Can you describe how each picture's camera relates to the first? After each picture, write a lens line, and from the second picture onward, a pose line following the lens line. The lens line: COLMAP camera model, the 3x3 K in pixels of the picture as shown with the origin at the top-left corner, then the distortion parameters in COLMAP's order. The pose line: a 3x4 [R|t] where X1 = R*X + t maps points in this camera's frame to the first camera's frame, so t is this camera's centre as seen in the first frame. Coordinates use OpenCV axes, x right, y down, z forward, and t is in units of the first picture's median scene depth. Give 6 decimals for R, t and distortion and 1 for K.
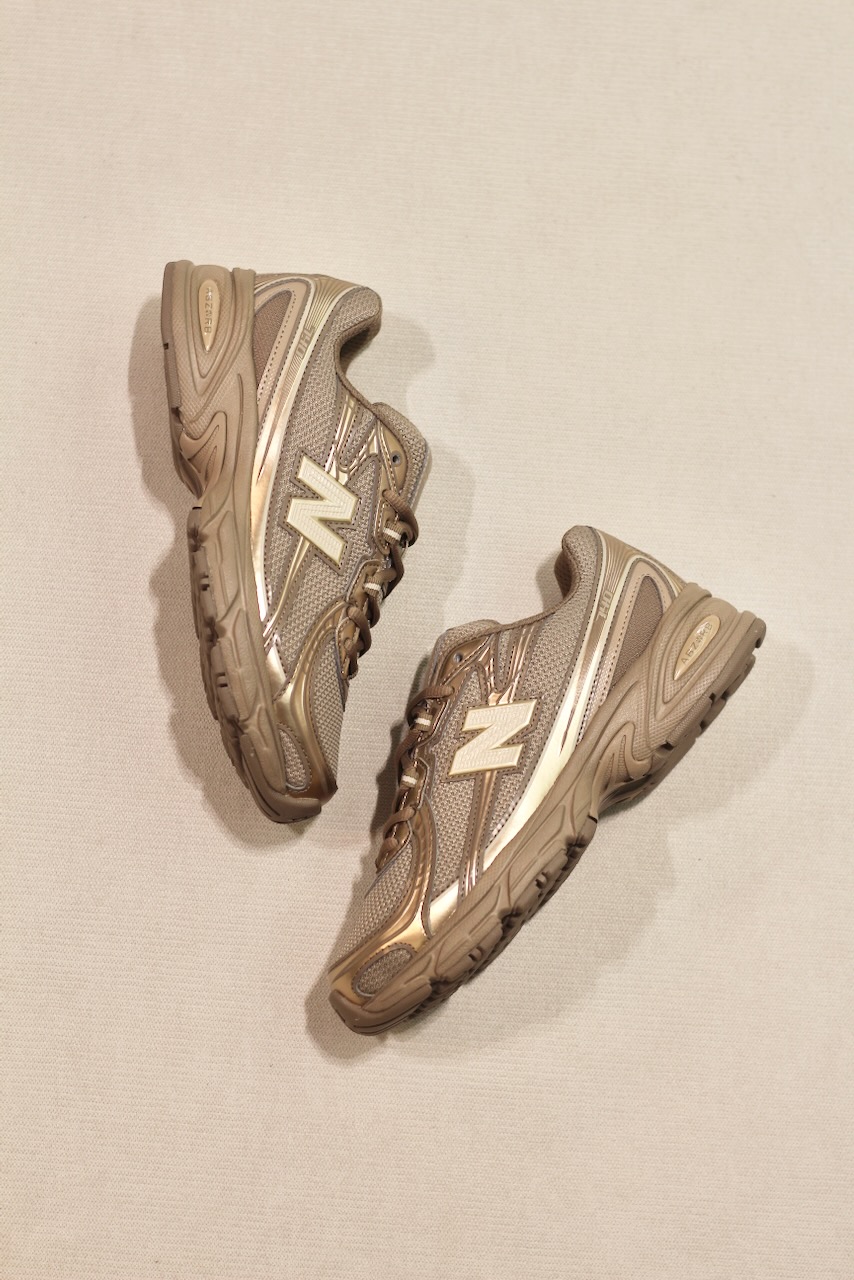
lens RADIAL K [[3340.2, 0, 427.0], [0, 3340.2, 640.0], [0, 0, 1]] dist [-0.074880, -0.674962]
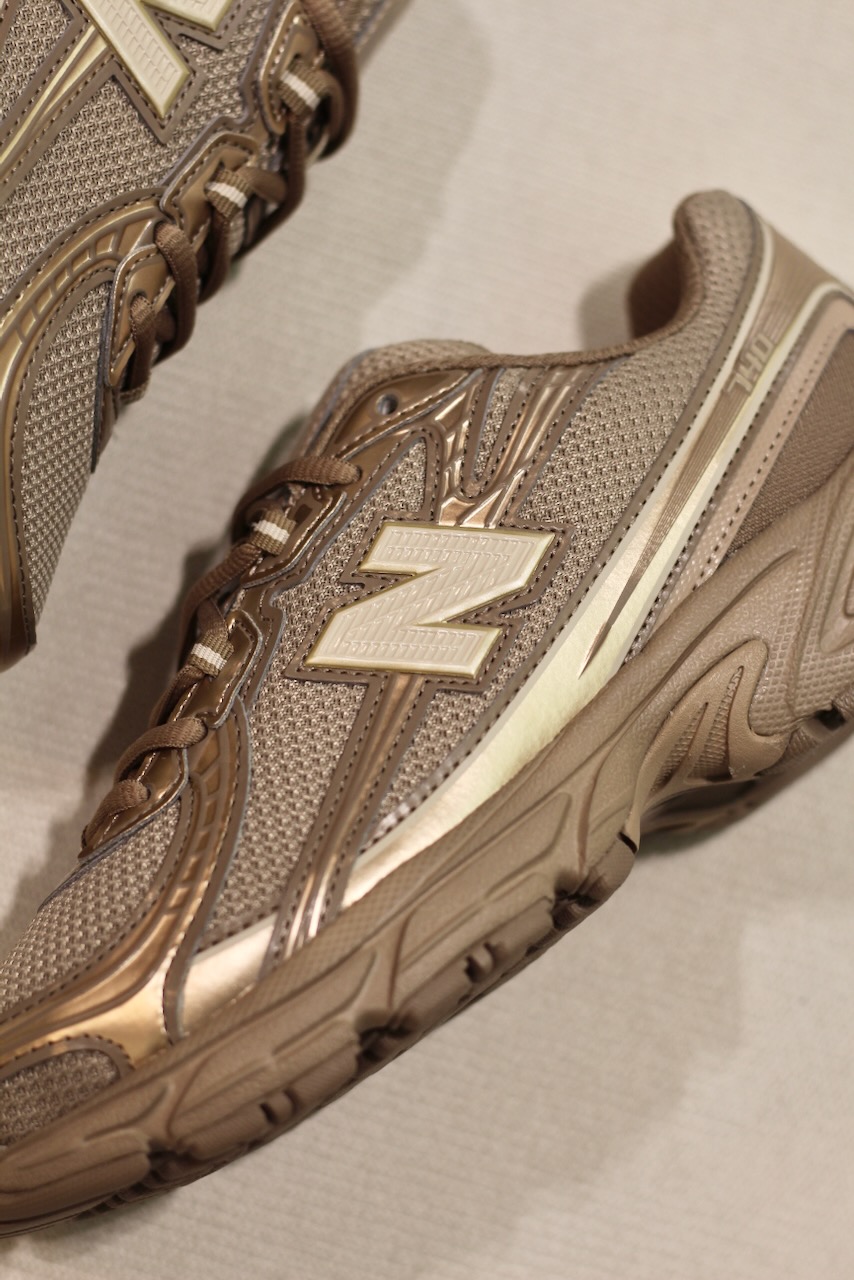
lens RADIAL K [[3340.2, 0, 427.0], [0, 3340.2, 640.0], [0, 0, 1]] dist [-0.074880, -0.674962]
pose [[0.971145, 0.229208, 0.065890, -0.006783], [-0.226547, 0.972939, -0.045454, 0.052825], [-0.074526, 0.029216, 0.996791, 0.587259]]
